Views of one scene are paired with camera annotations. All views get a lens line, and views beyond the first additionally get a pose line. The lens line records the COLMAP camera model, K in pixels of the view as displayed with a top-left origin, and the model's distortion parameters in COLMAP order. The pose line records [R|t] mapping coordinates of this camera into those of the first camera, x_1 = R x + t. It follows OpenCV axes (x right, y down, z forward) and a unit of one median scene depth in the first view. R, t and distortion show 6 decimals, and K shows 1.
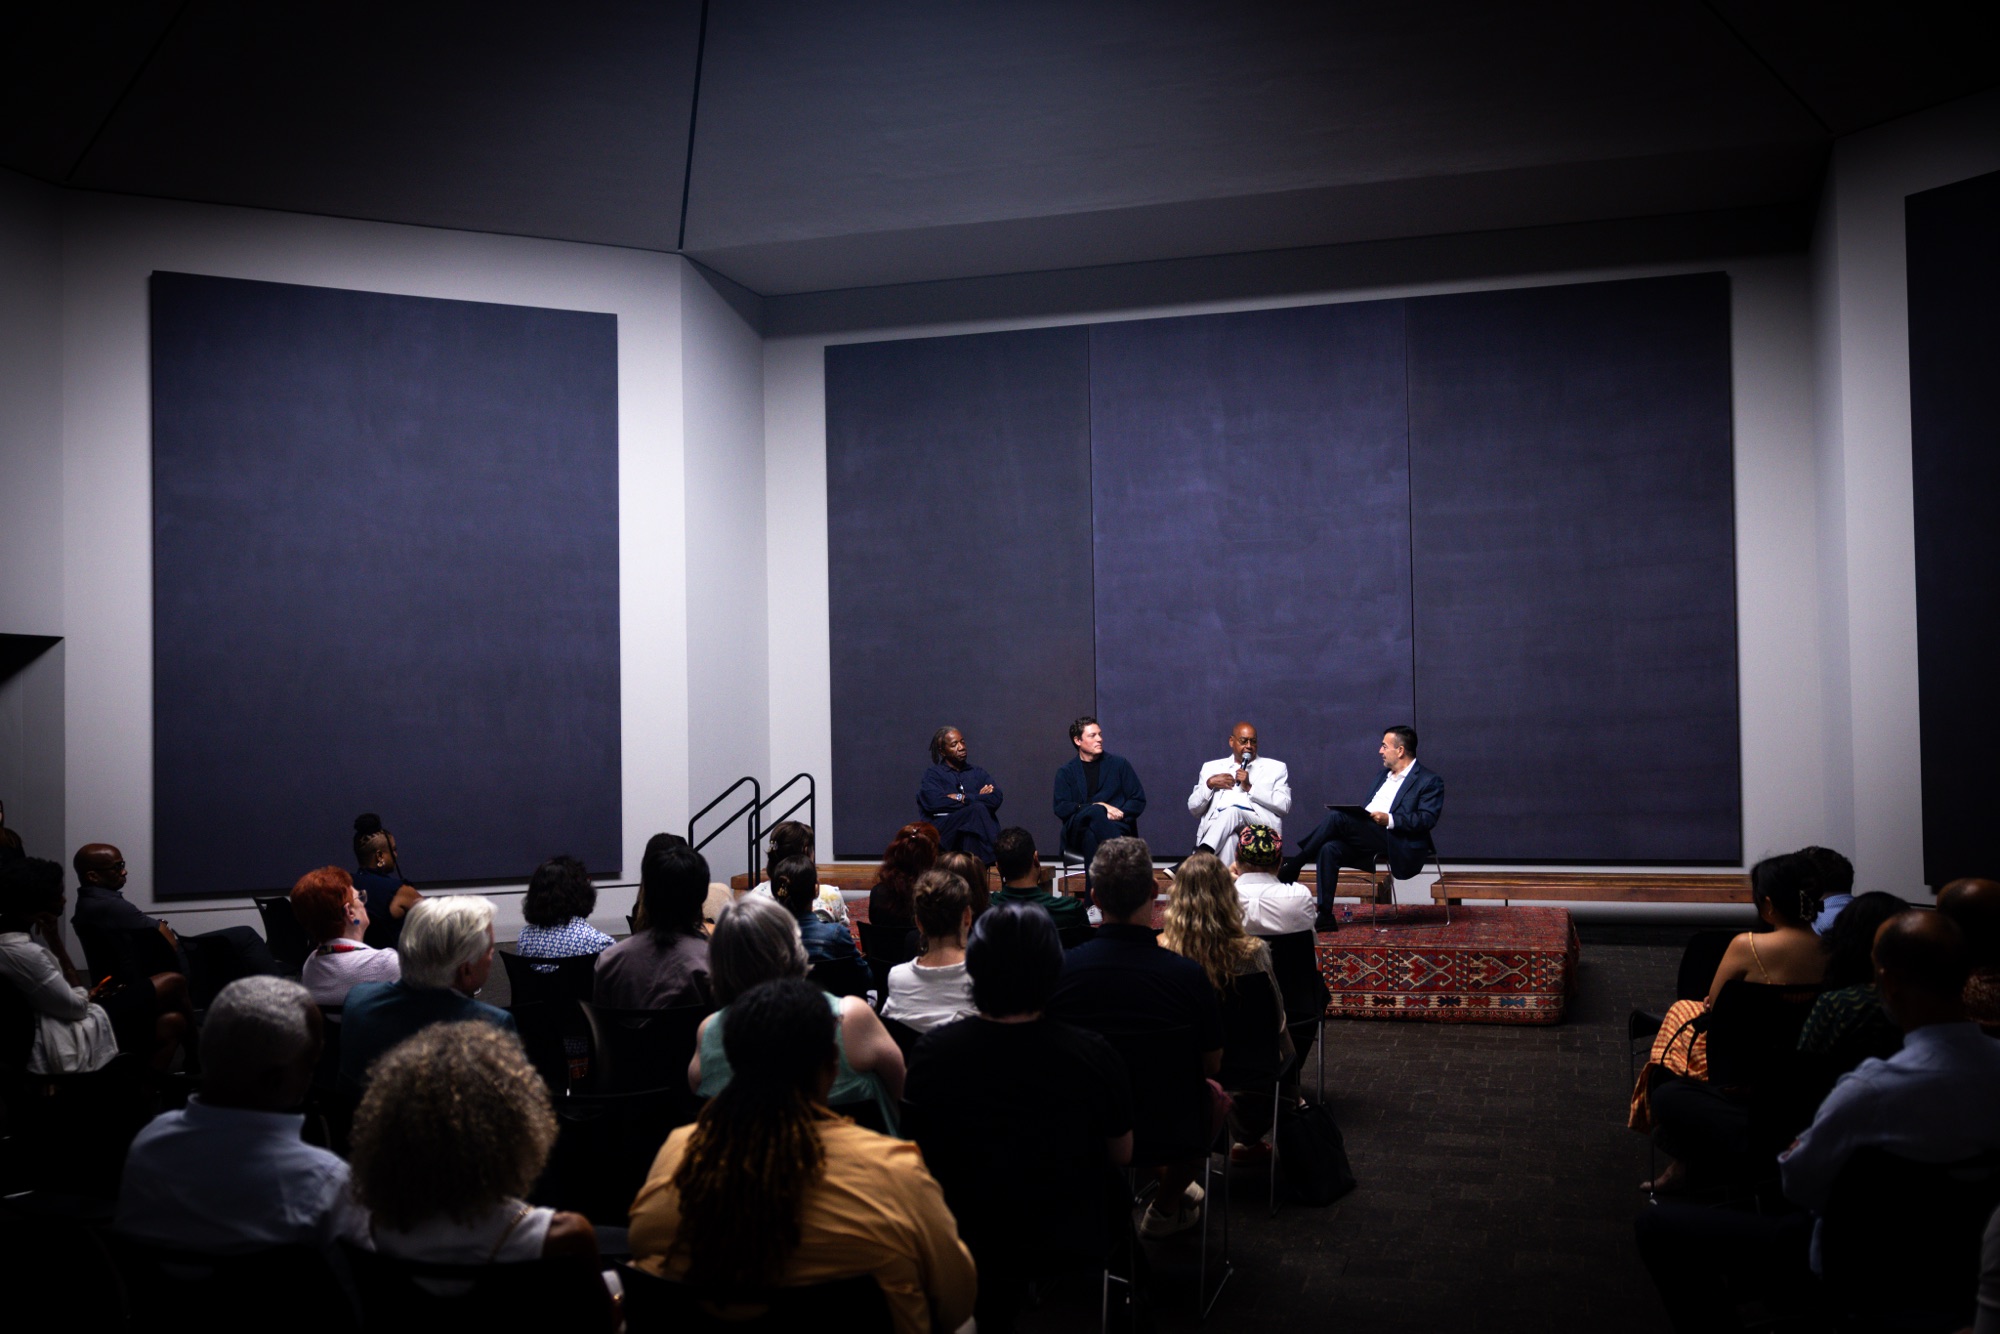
lens RADIAL K [[1813.3, 0, 988.1], [0, 1813.3, 675.4], [0, 0, 1]] dist [-0.011433, 0.004702]
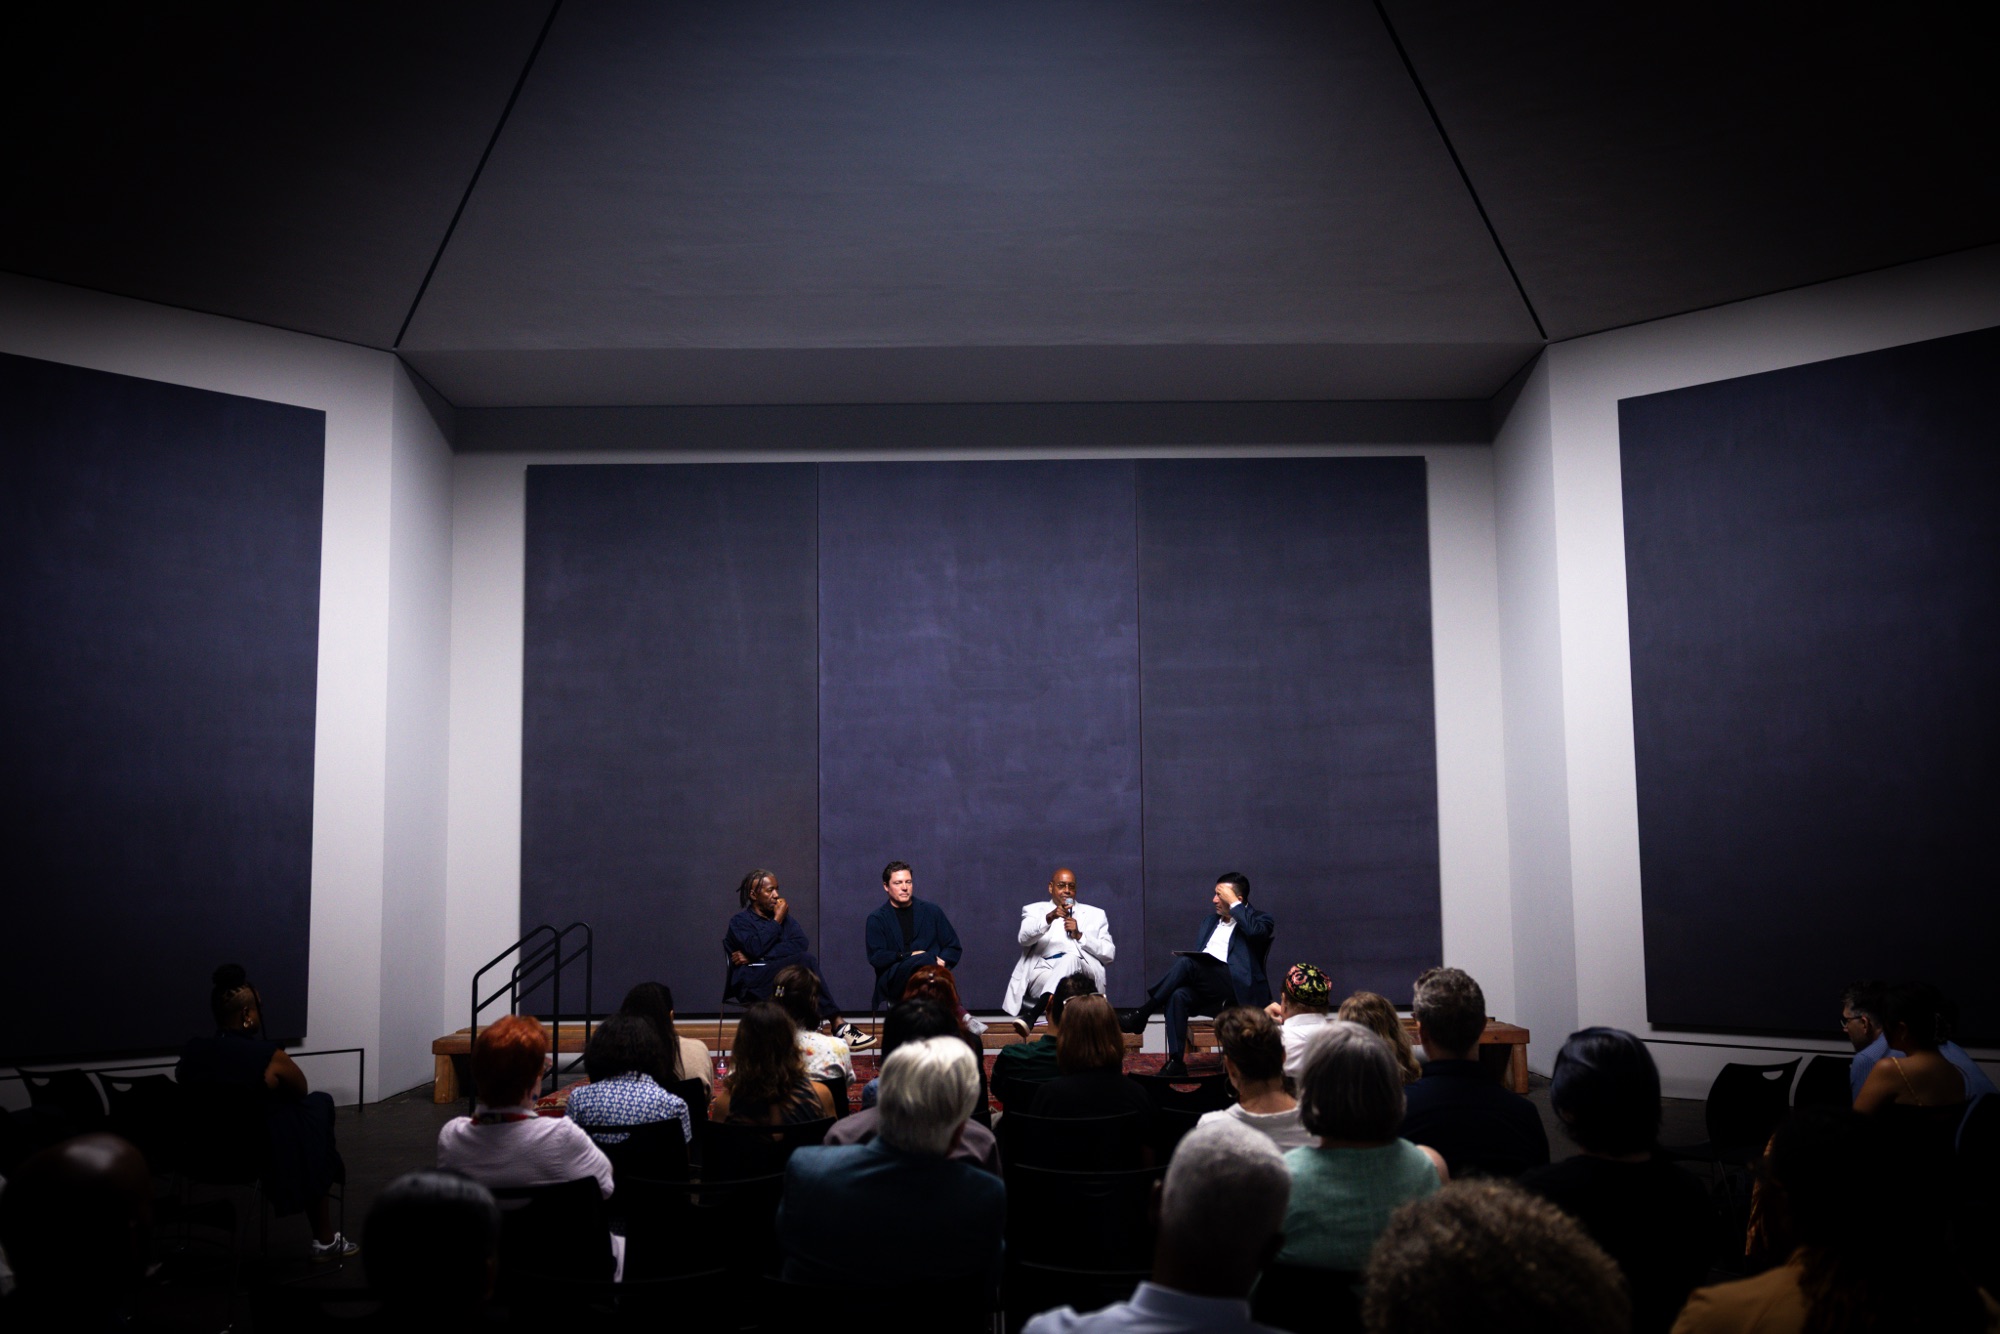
lens RADIAL K [[1813.3, 0, 988.1], [0, 1813.3, 675.4], [0, 0, 1]] dist [-0.011433, 0.004702]
pose [[0.953035, 0.039657, 0.300253, -0.156421], [-0.012805, 0.995780, -0.090878, 0.009255], [-0.302590, 0.082765, 0.949521, 0.056152]]
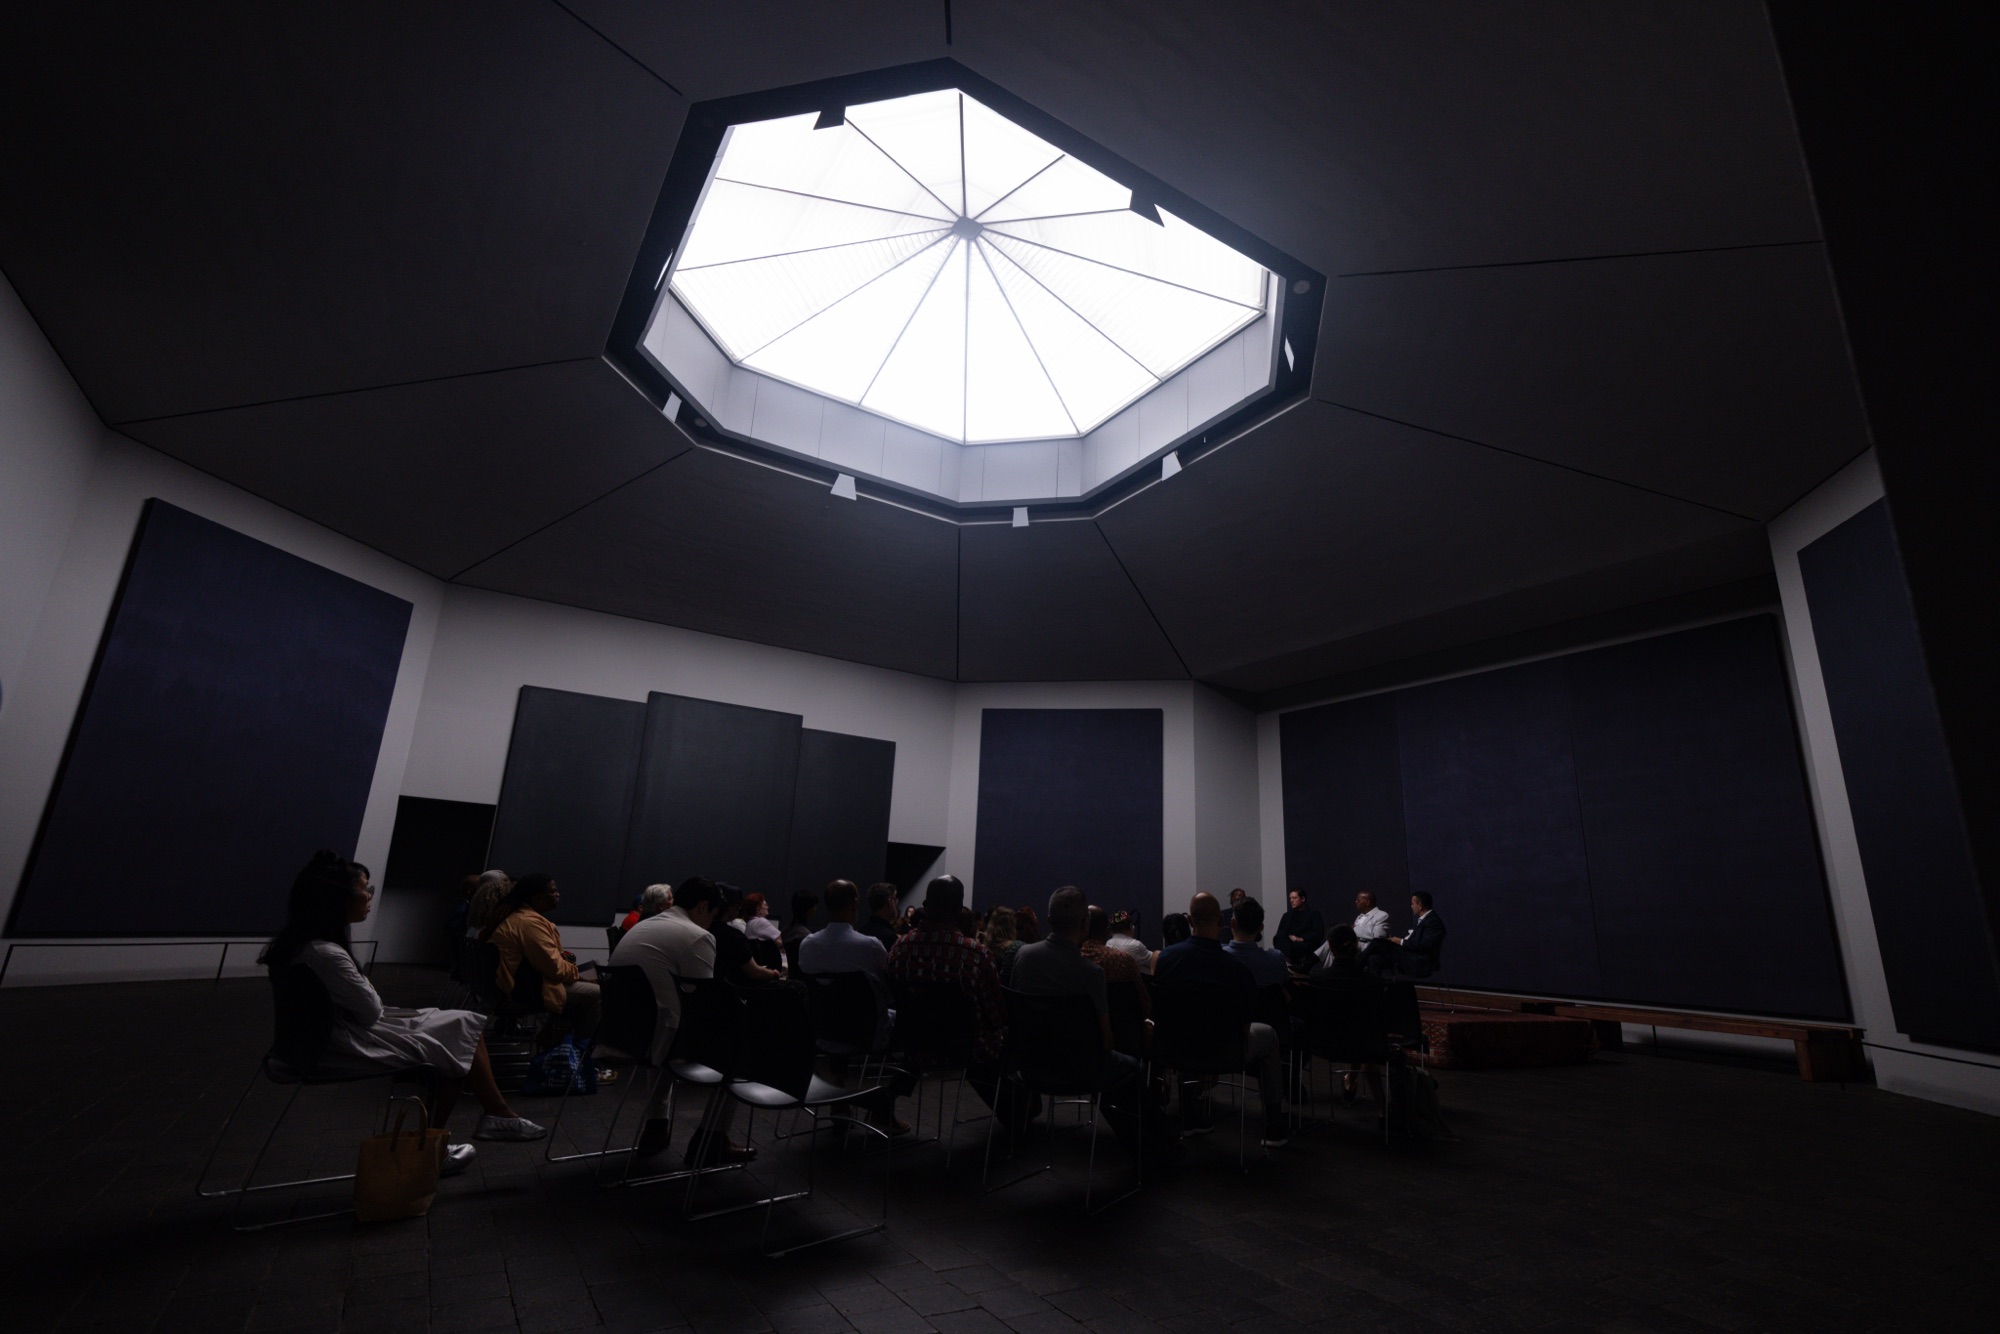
lens RADIAL K [[901.8, 0, 1000.0], [0, 901.8, 667.0], [0, 0, 1]] dist [-0.000966, -0.000273]
pose [[0.758750, -0.125542, -0.639169, 0.377356], [-0.041968, 0.969791, -0.240300, 0.031906], [0.650028, 0.209153, 0.730560, 0.023092]]
